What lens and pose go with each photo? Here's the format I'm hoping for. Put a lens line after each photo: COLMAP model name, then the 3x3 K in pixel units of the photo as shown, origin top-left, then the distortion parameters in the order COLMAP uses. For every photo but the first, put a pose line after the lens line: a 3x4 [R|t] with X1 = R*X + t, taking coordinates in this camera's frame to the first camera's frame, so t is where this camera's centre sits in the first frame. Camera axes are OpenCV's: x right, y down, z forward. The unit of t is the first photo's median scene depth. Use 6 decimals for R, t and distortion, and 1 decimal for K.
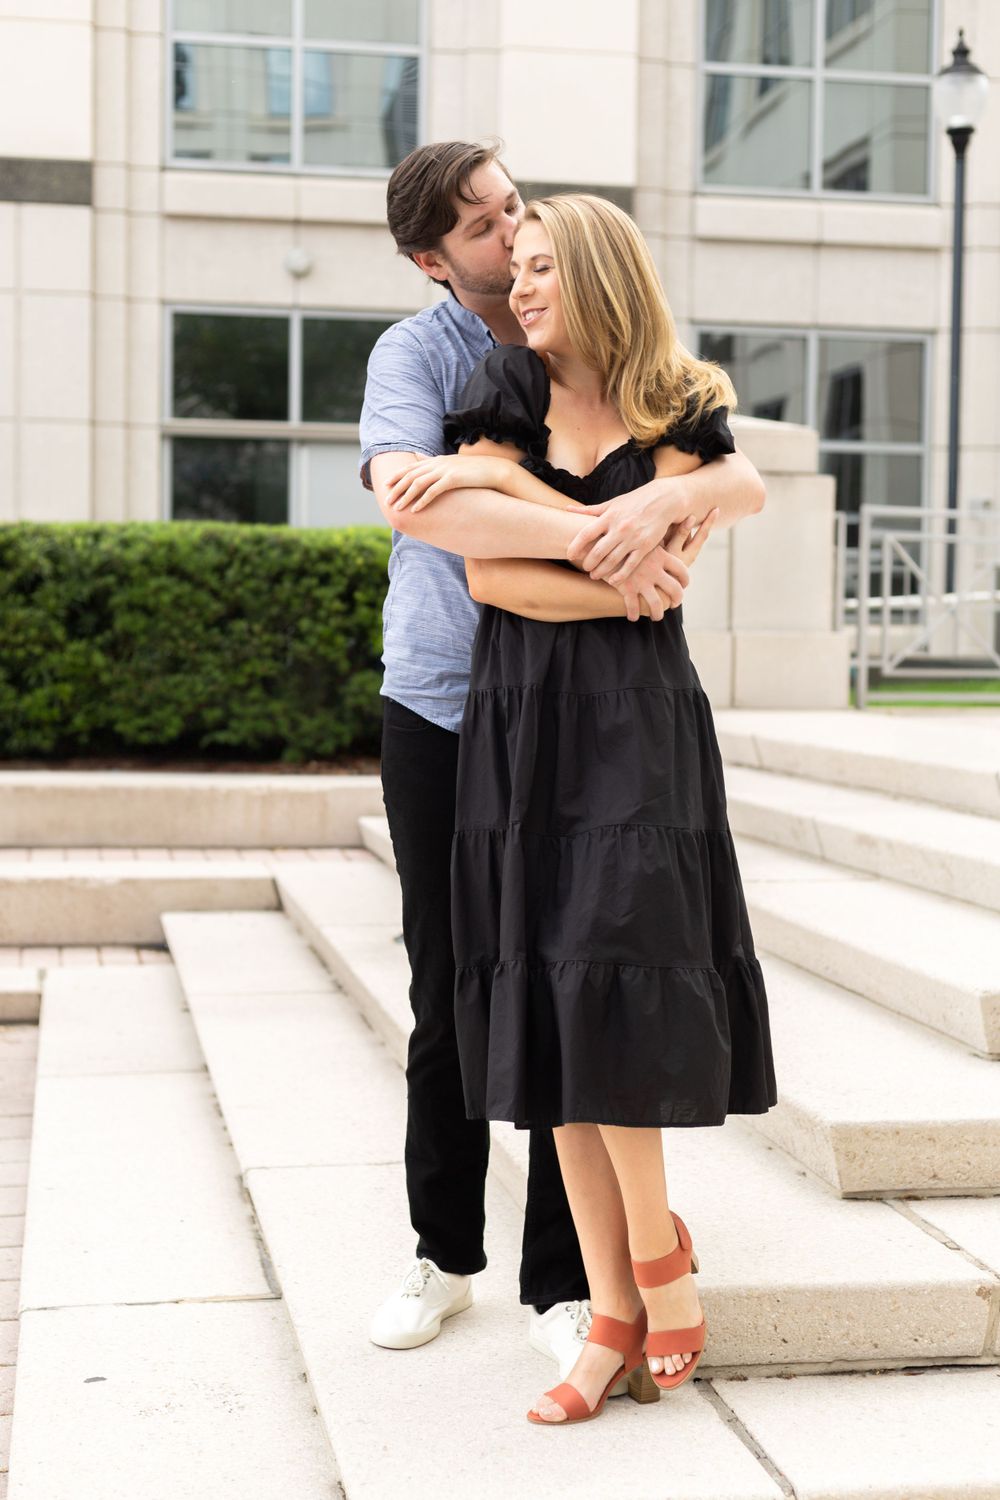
lens RADIAL K [[2338.1, 0, 500.0], [0, 2338.1, 750.0], [0, 0, 1]] dist [-0.014499, 0.053017]
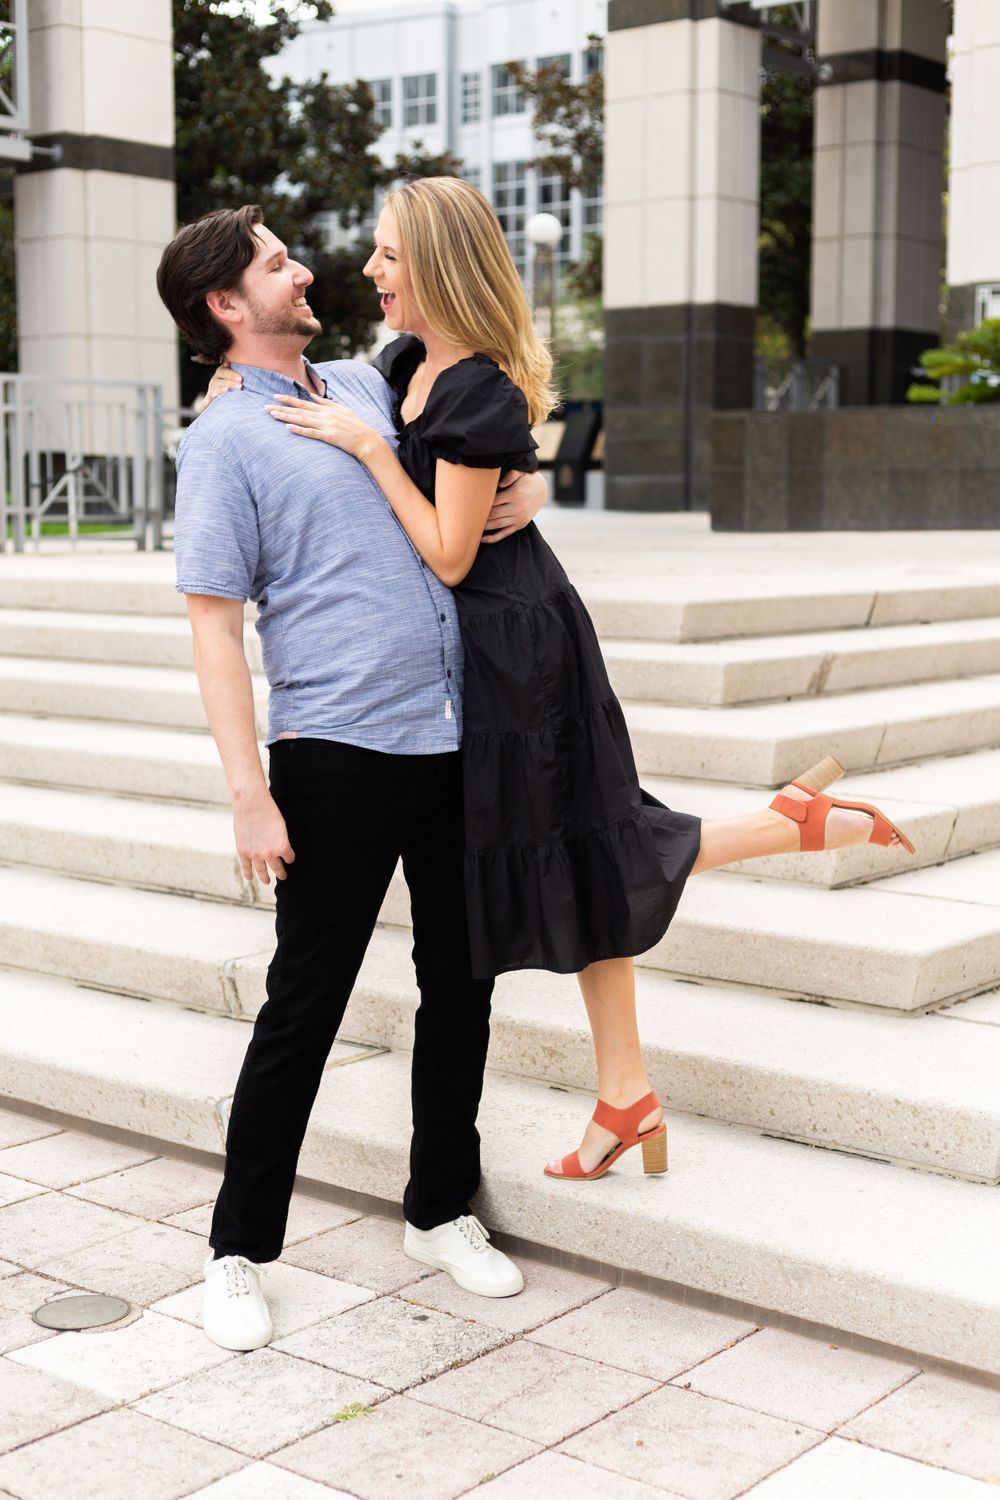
lens RADIAL K [[2142.8, 0, 500.0], [0, 2142.8, 750.0], [0, 0, 1]] dist [0.011017, 0.012355]
pose [[0.765750, -0.084612, 0.637548, -0.296713], [0.038403, 0.995555, 0.085999, -0.001311], [-0.641991, -0.041370, 0.765595, 0.064921]]
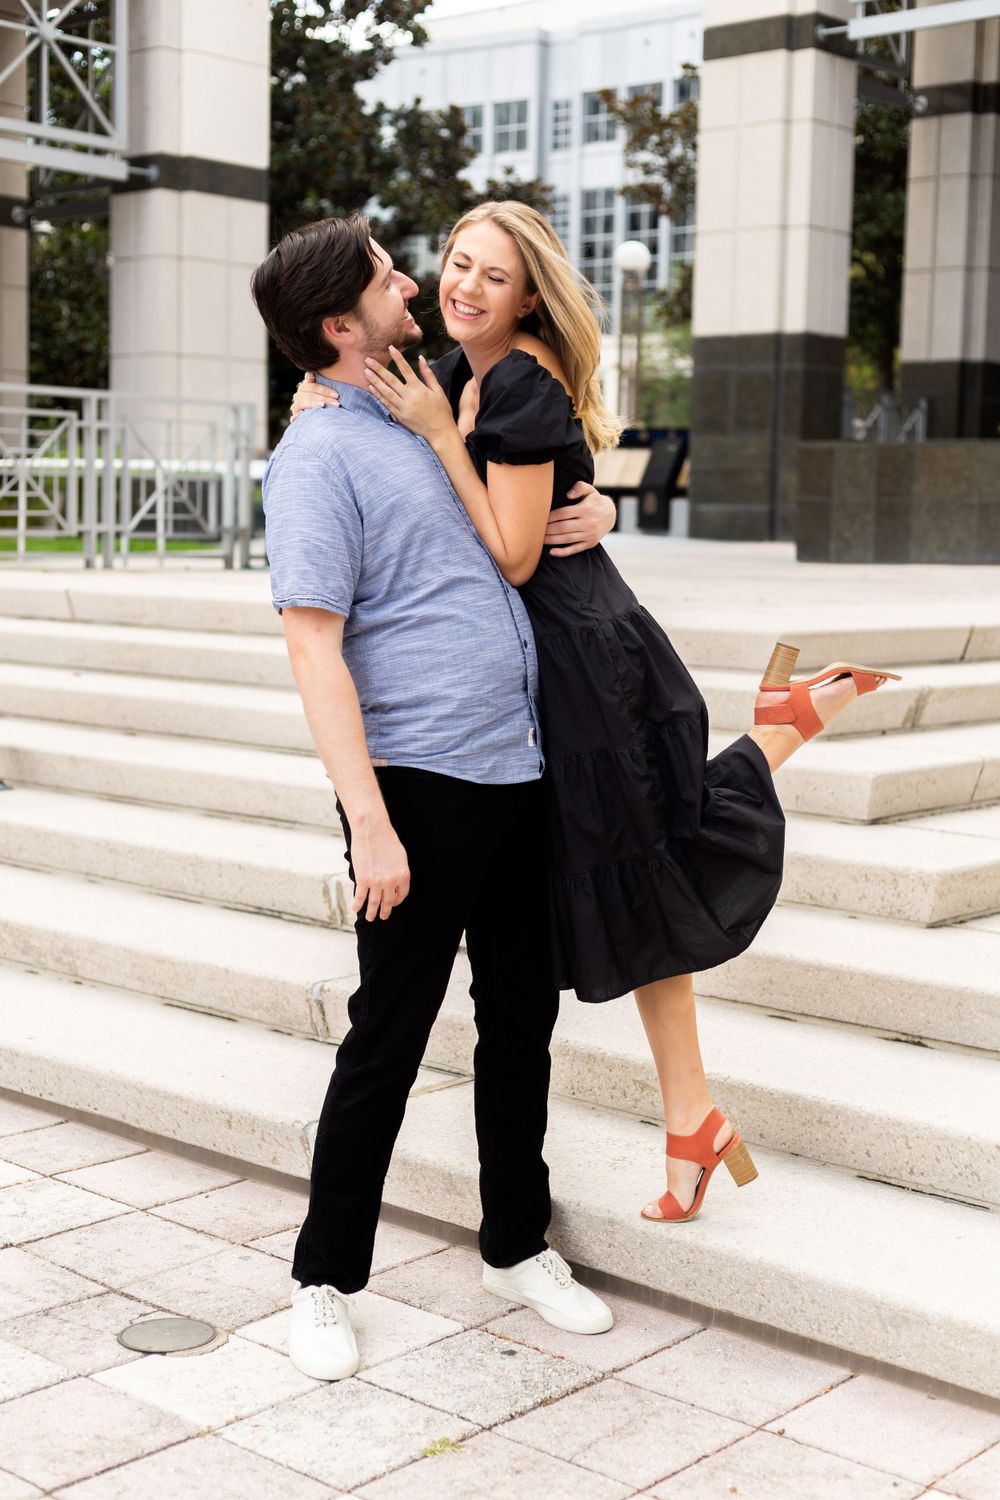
lens RADIAL K [[2142.8, 0, 500.0], [0, 2142.8, 750.0], [0, 0, 1]] dist [0.011017, 0.012355]
pose [[0.789146, -0.058690, 0.611395, -0.297751], [0.017209, 0.997146, 0.073506, -0.001525], [-0.613964, -0.047486, 0.787904, 0.070667]]
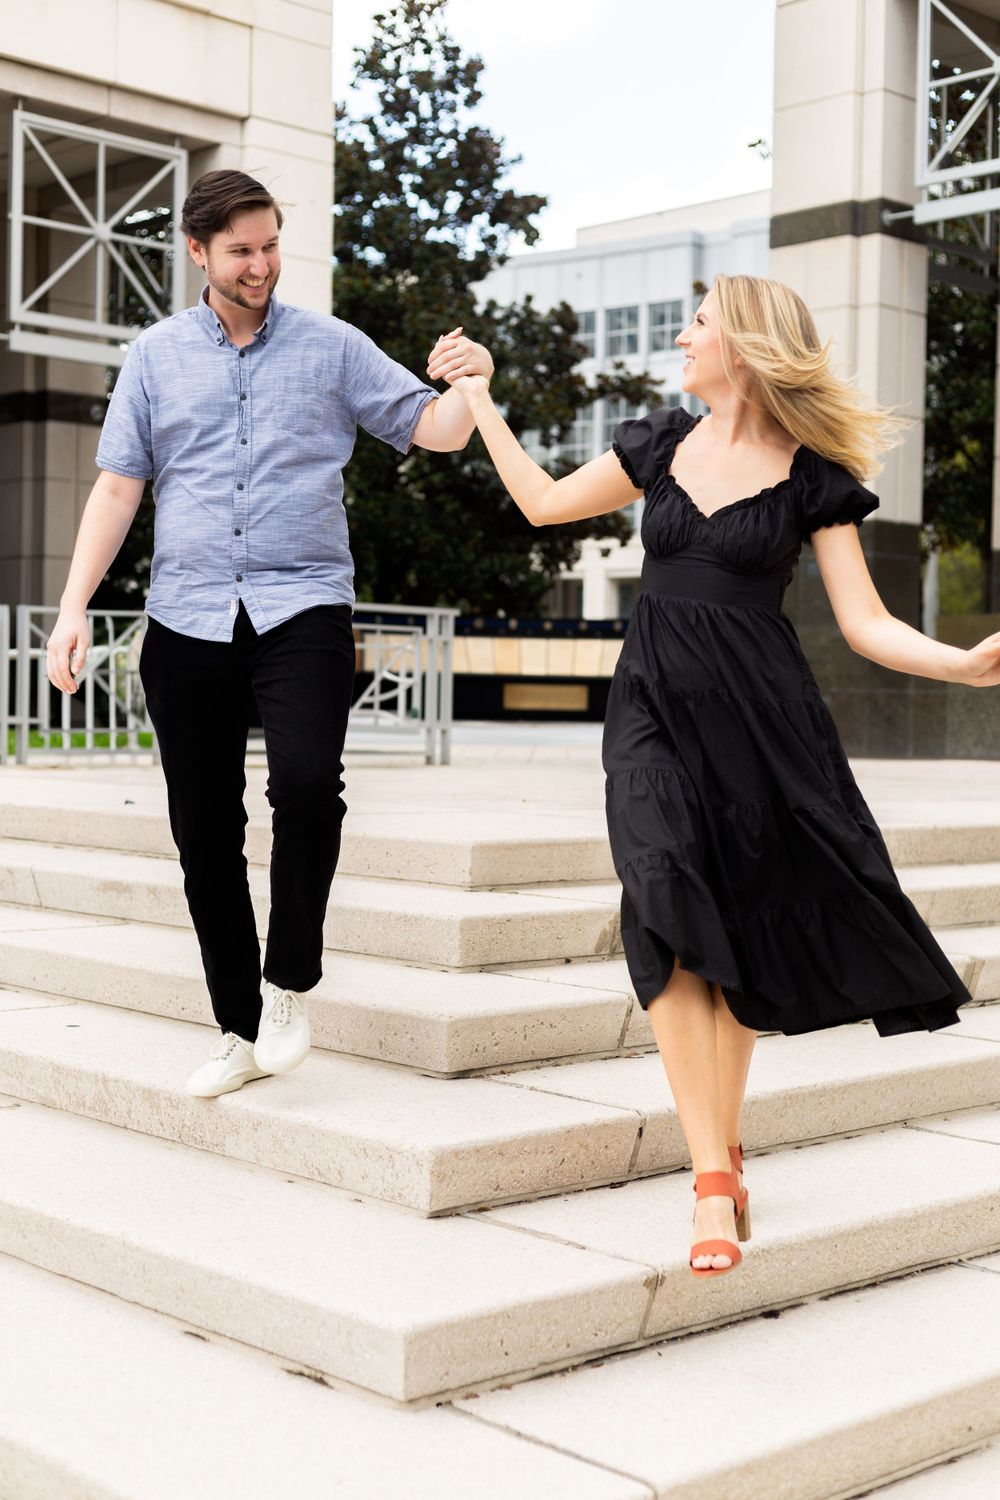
lens RADIAL K [[2138.0, 0, 500.0], [0, 2138.0, 750.0], [0, 0, 1]] dist [0.022514, -0.006631]
pose [[0.839174, -0.003527, 0.543851, -0.135931], [0.015472, 0.999729, -0.017390, -0.002192], [-0.543642, 0.023008, 0.839002, 0.056397]]
